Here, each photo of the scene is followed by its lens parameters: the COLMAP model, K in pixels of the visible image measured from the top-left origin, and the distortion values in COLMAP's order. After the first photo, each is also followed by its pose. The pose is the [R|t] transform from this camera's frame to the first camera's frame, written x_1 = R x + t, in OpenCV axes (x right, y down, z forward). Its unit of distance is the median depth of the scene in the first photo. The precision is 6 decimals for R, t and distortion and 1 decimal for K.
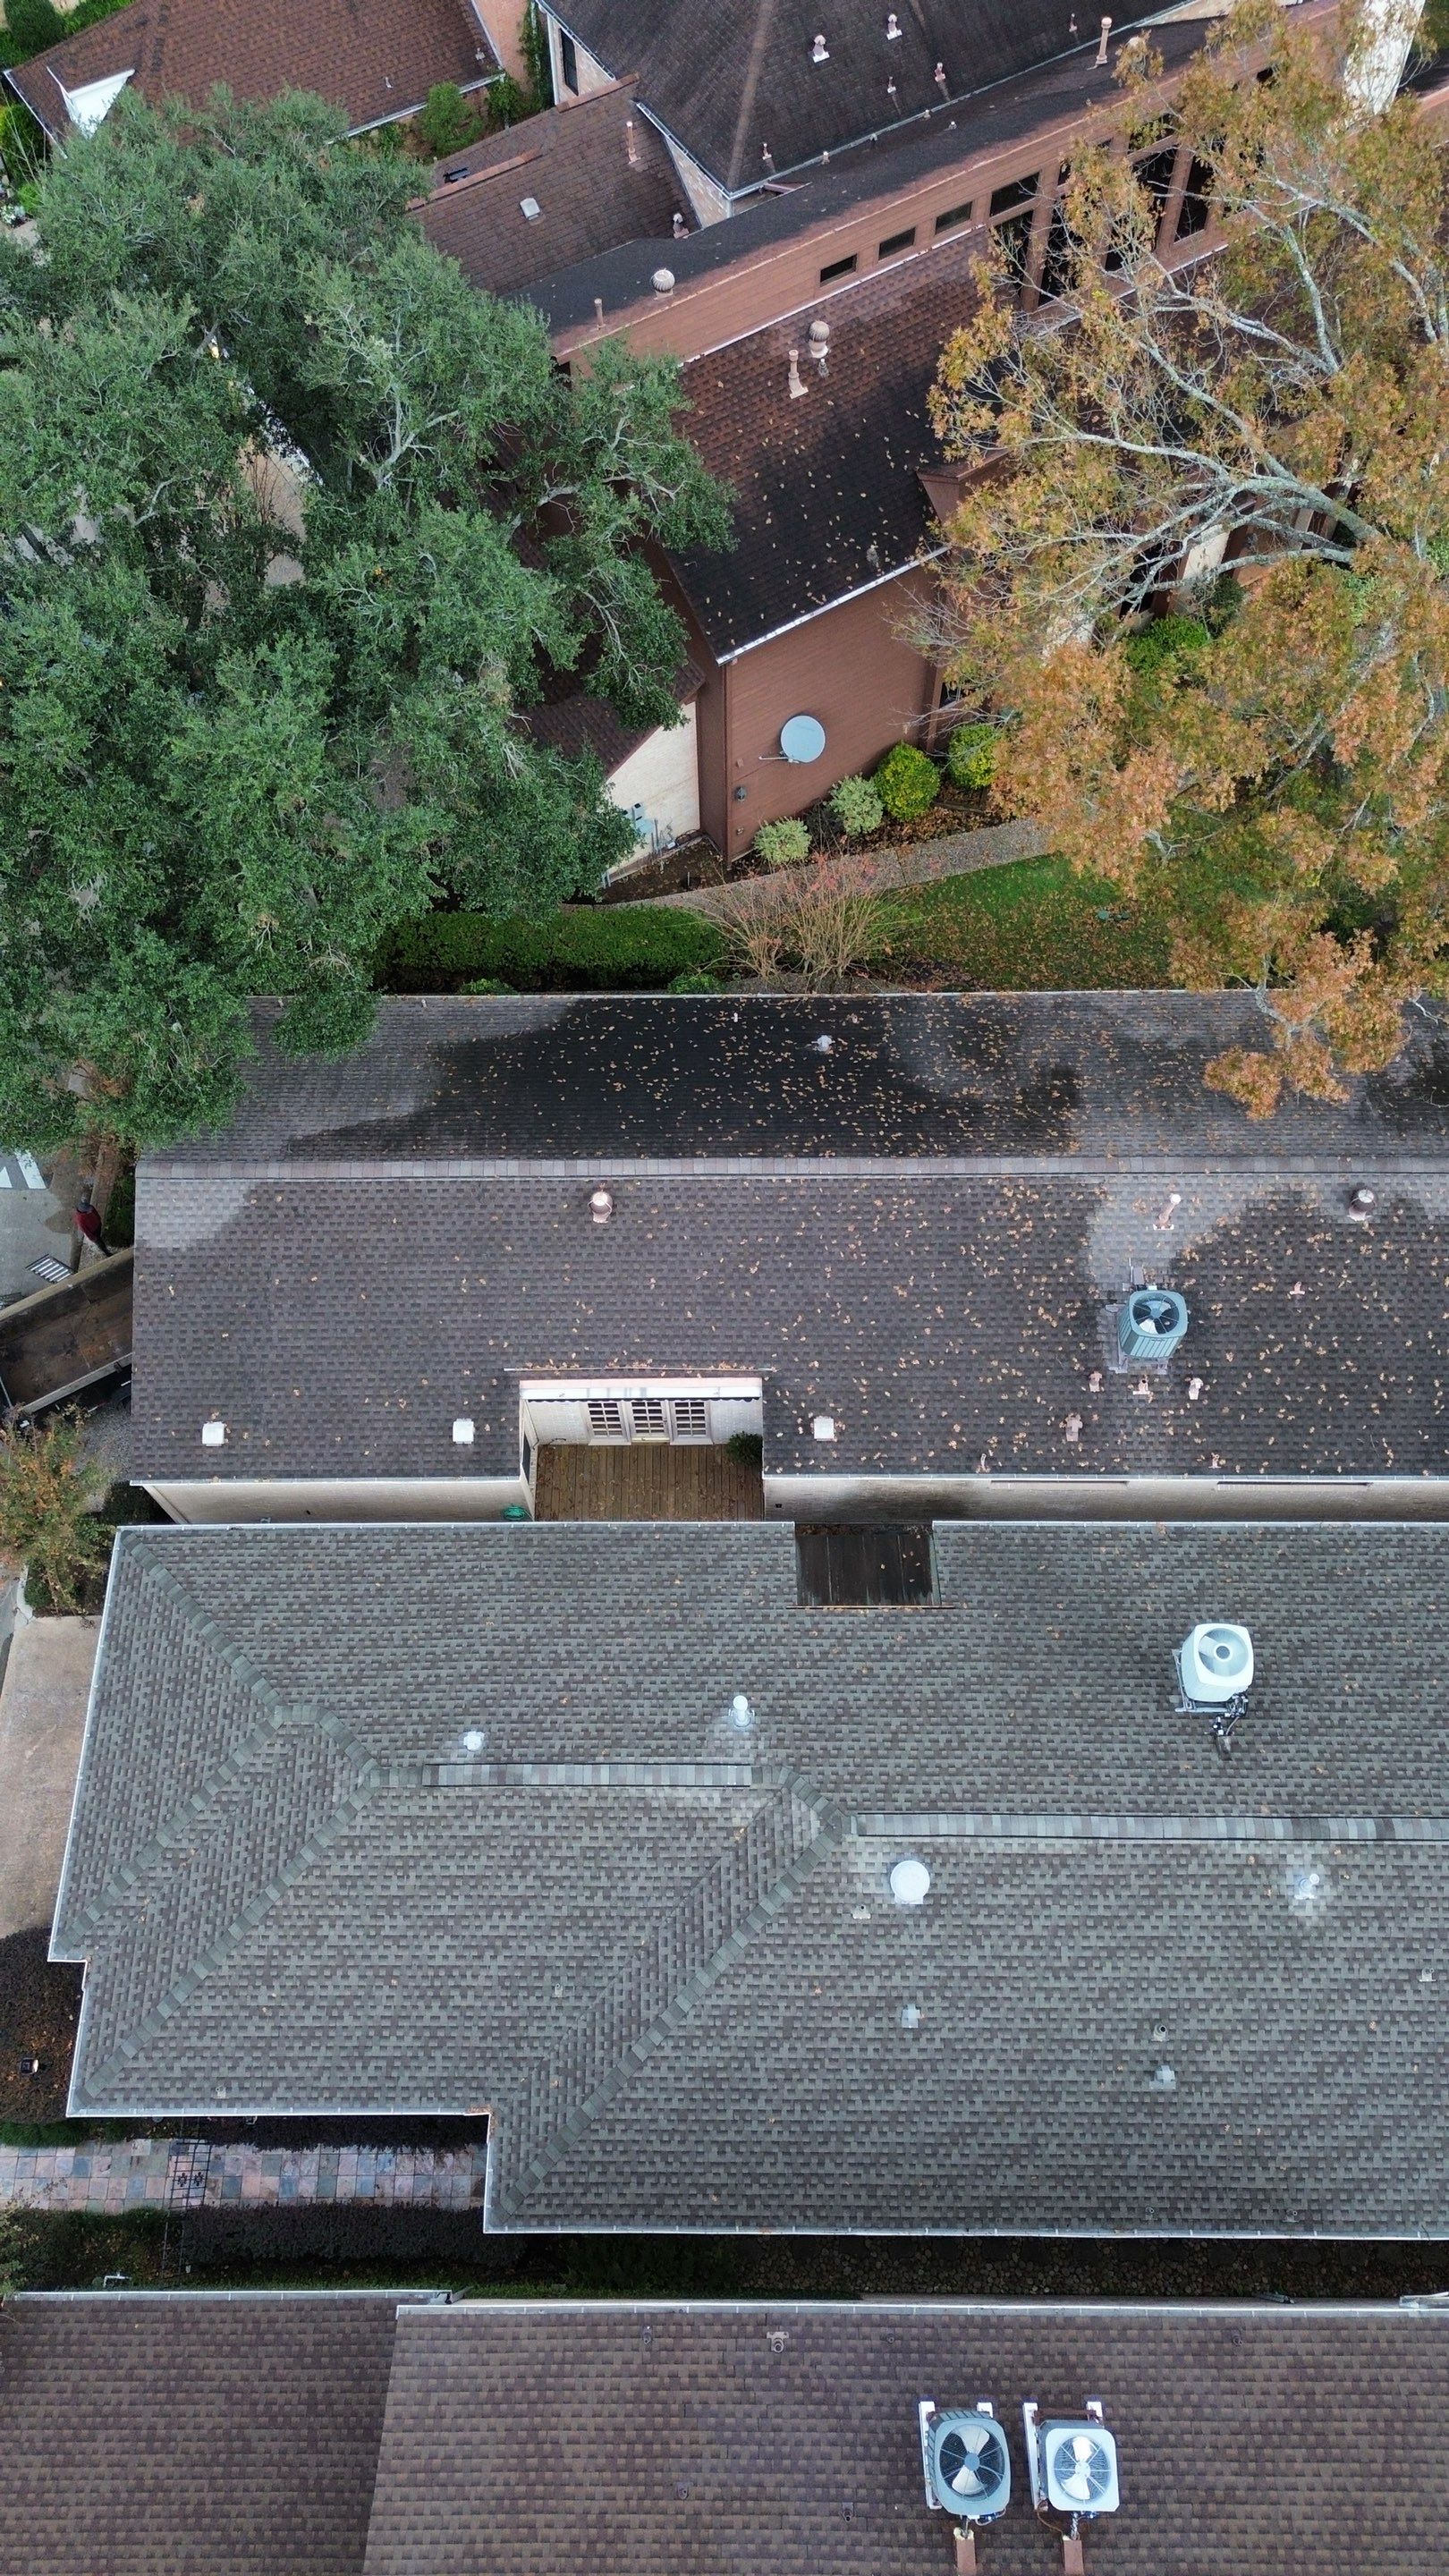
lens RADIAL K [[1832.9, 0, 721.8], [0, 1832.9, 1293.8], [0, 0, 1]] dist [0.046469, -0.035786]
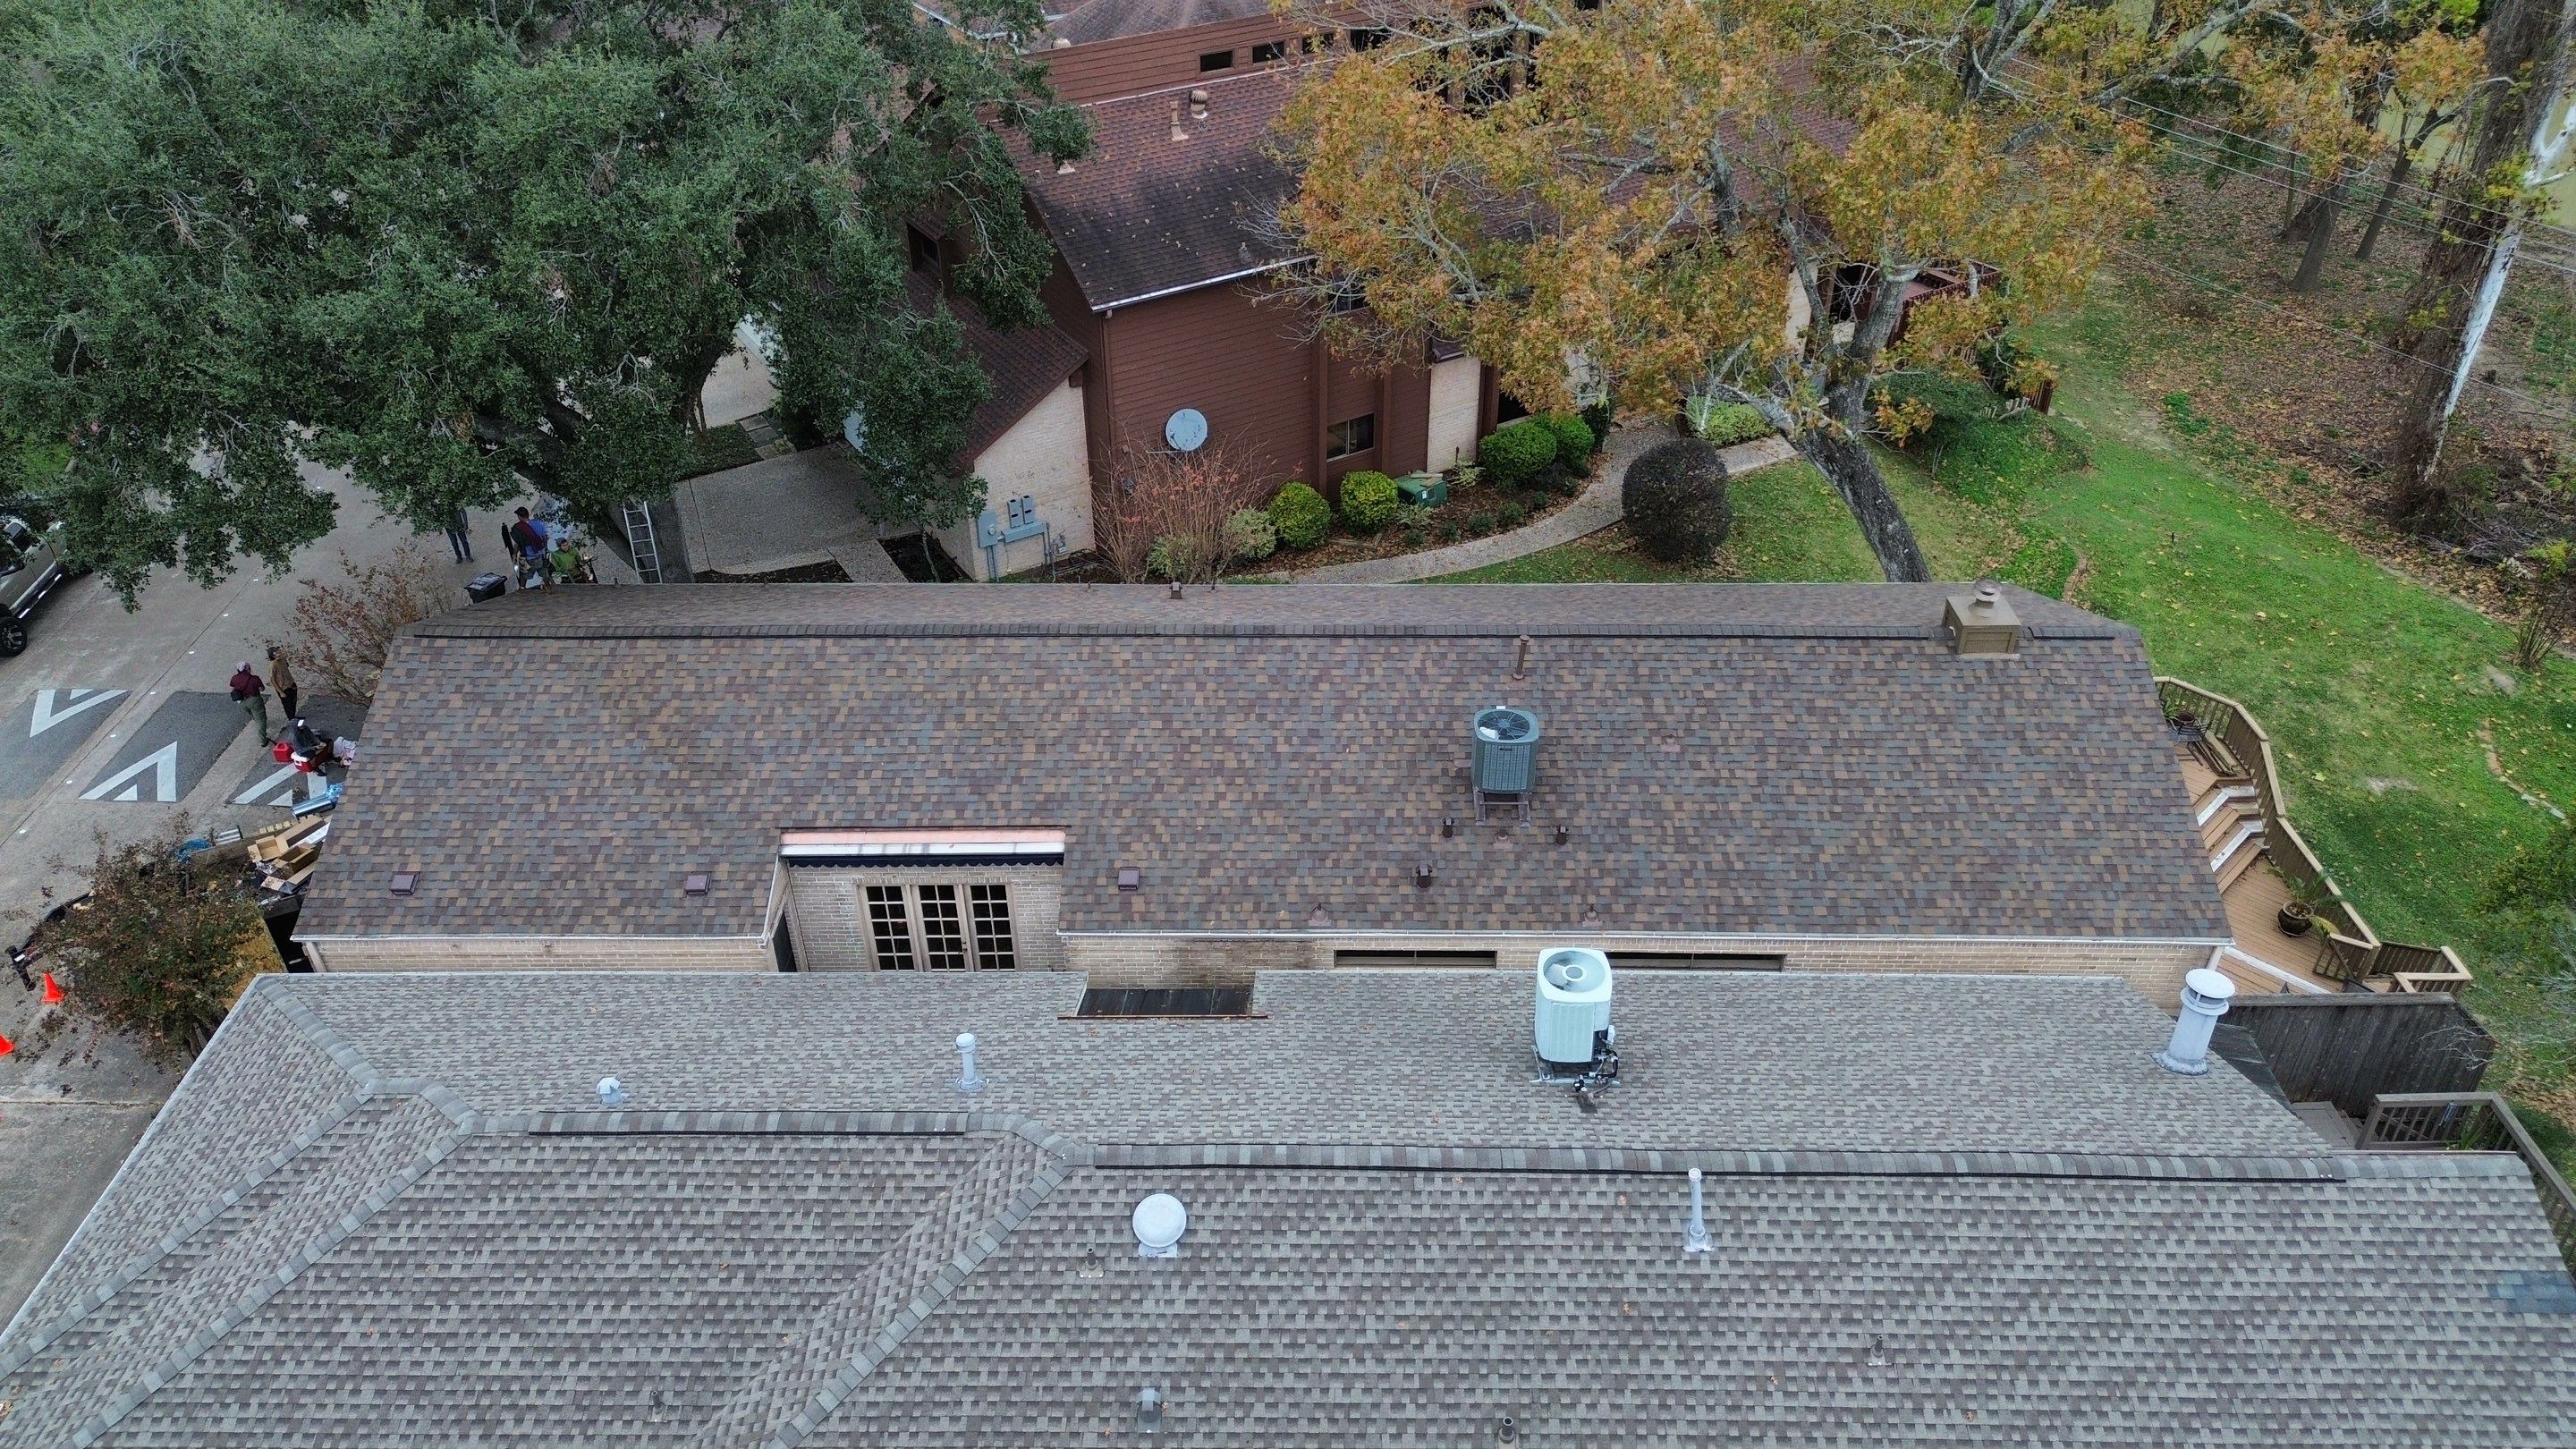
lens RADIAL K [[1832.9, 0, 1301.5], [0, 1832.9, 719.2], [0, 0, 1]] dist [0.046469, -0.035786]
pose [[0.999935, 0.010831, 0.003540, 0.153540], [-0.007640, 0.867728, -0.496980, 0.507342], [-0.008455, 0.496921, 0.867755, 0.263745]]
